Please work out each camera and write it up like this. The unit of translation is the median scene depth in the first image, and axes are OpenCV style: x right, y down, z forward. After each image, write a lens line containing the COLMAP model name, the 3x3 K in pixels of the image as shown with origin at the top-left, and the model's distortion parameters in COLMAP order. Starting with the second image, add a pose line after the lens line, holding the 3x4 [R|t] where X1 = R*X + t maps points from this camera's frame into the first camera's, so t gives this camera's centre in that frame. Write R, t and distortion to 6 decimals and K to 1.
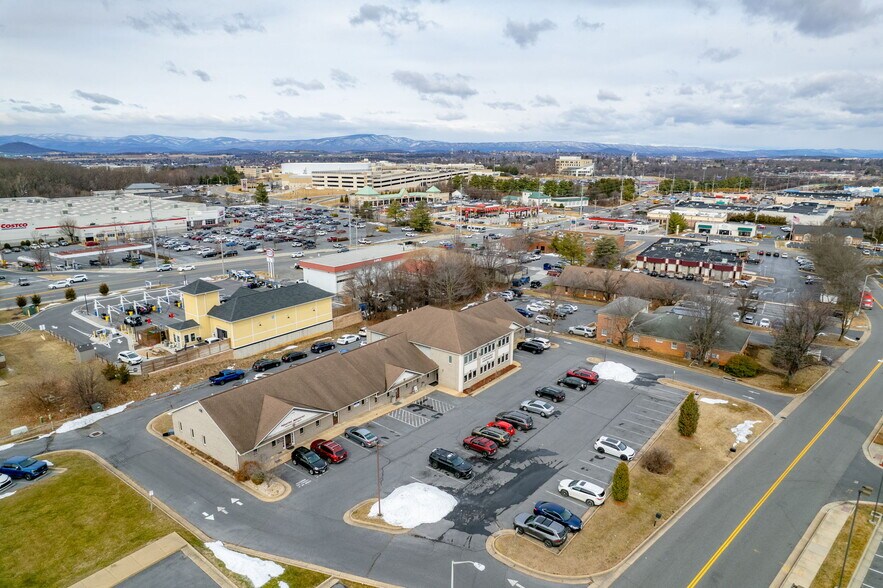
lens RADIAL K [[564.5, 0, 444.4], [0, 564.5, 301.3], [0, 0, 1]] dist [-0.075523, 0.068932]
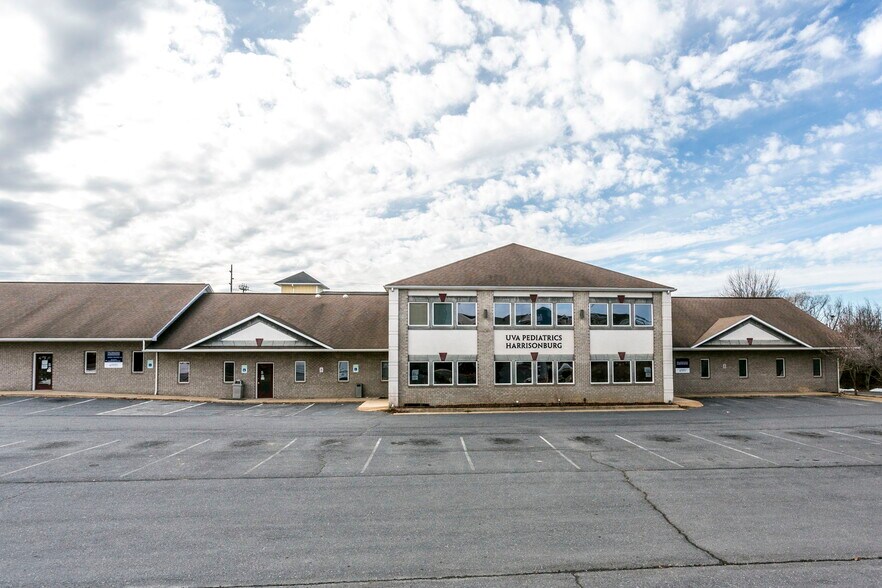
lens RADIAL K [[558.8, 0, 482.2], [0, 558.8, 291.5], [0, 0, 1]] dist [0.002192, 0.003586]
pose [[0.694219, -0.082911, -0.714972, 0.257976], [-0.176935, 0.943204, -0.281177, 0.150414], [0.697677, 0.321702, 0.640121, 0.673104]]
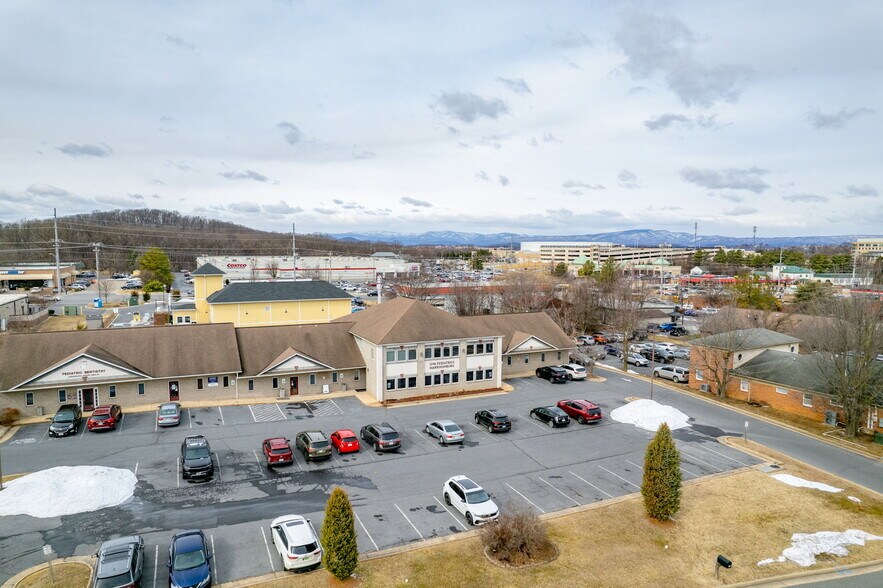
lens RADIAL K [[564.5, 0, 444.4], [0, 564.5, 301.3], [0, 0, 1]] dist [-0.075523, 0.068932]
pose [[0.889505, 0.042763, -0.454920, 0.346207], [-0.116928, 0.983763, -0.136155, 0.103973], [0.441711, 0.174303, 0.880063, 0.334361]]
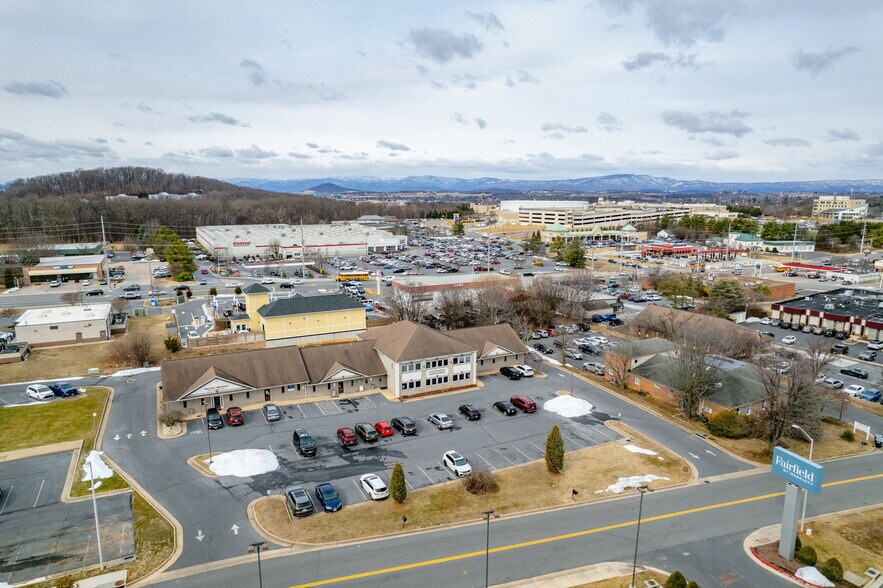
lens RADIAL K [[564.5, 0, 444.4], [0, 564.5, 301.3], [0, 0, 1]] dist [-0.075523, 0.068932]
pose [[0.904134, 0.078370, -0.420000, 0.464048], [-0.106662, 0.993310, -0.044265, 0.012124], [0.413721, 0.084820, 0.906444, 0.028713]]
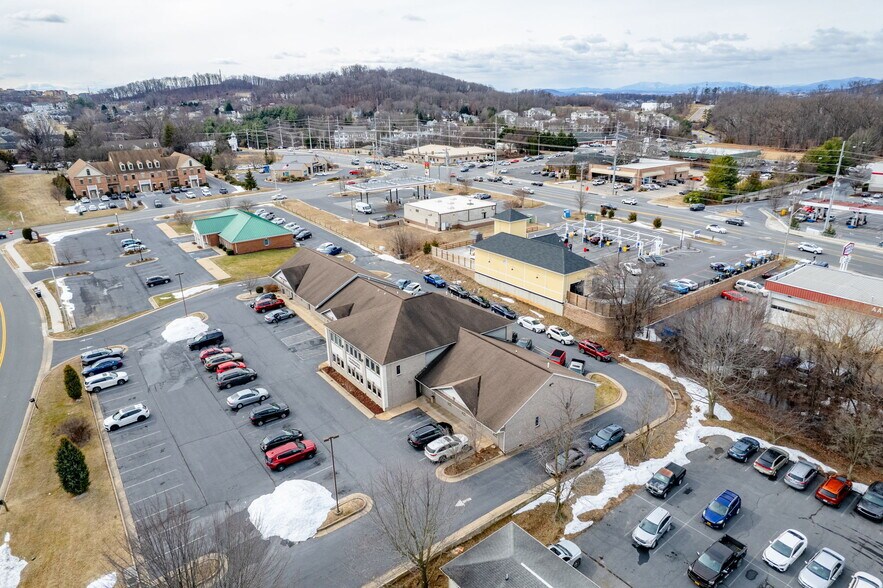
lens RADIAL K [[564.5, 0, 444.4], [0, 564.5, 301.3], [0, 0, 1]] dist [-0.075523, 0.068932]
pose [[-0.277870, 0.333962, -0.900698, 0.632762], [-0.230444, 0.887070, 0.400002, -0.279556], [0.932568, 0.318709, -0.169531, 1.080916]]
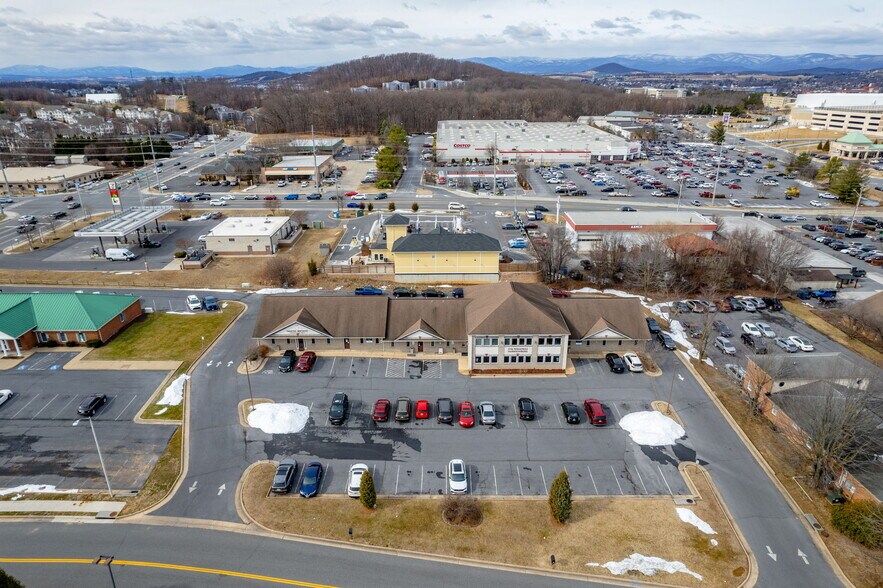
lens RADIAL K [[564.5, 0, 444.4], [0, 564.5, 301.3], [0, 0, 1]] dist [-0.075523, 0.068932]
pose [[0.609028, 0.293494, -0.736848, 0.602669], [-0.194265, 0.955918, 0.220185, -0.146288], [0.768990, 0.009045, 0.639197, 0.258852]]
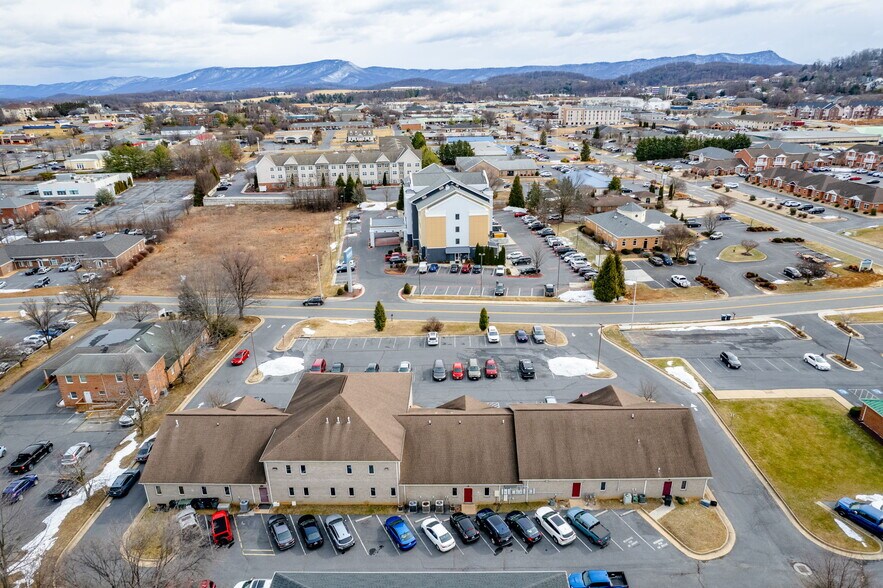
lens RADIAL K [[564.5, 0, 444.4], [0, 564.5, 301.3], [0, 0, 1]] dist [-0.075523, 0.068932]
pose [[-0.599838, -0.283265, 0.748302, -0.562122], [0.214969, 0.843794, 0.491731, -0.383211], [-0.770703, 0.455821, -0.445246, 1.087995]]
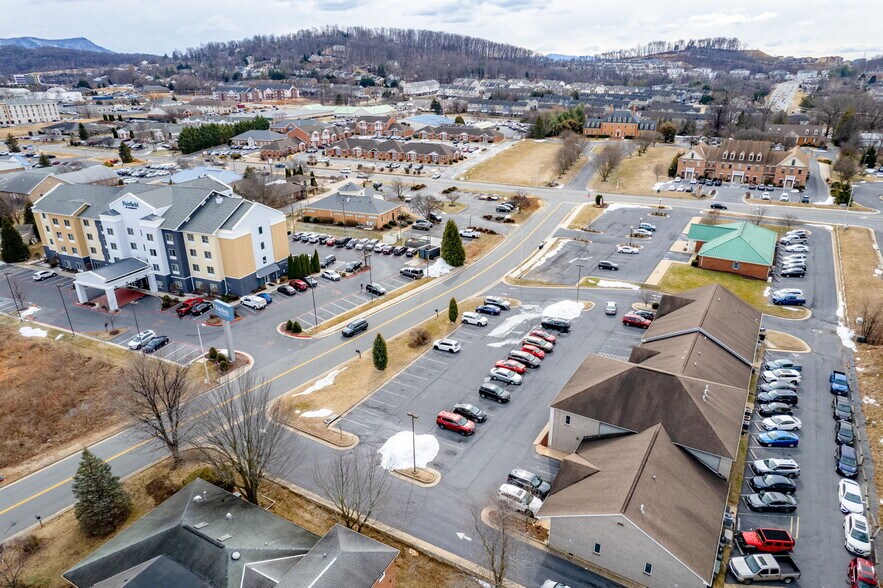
lens RADIAL K [[564.5, 0, 444.4], [0, 564.5, 301.3], [0, 0, 1]] dist [-0.075523, 0.068932]
pose [[-0.993734, 0.047294, -0.101275, 0.299637], [-0.024108, 0.794056, 0.607366, -0.445212], [0.109143, 0.606002, -0.787940, 1.363174]]
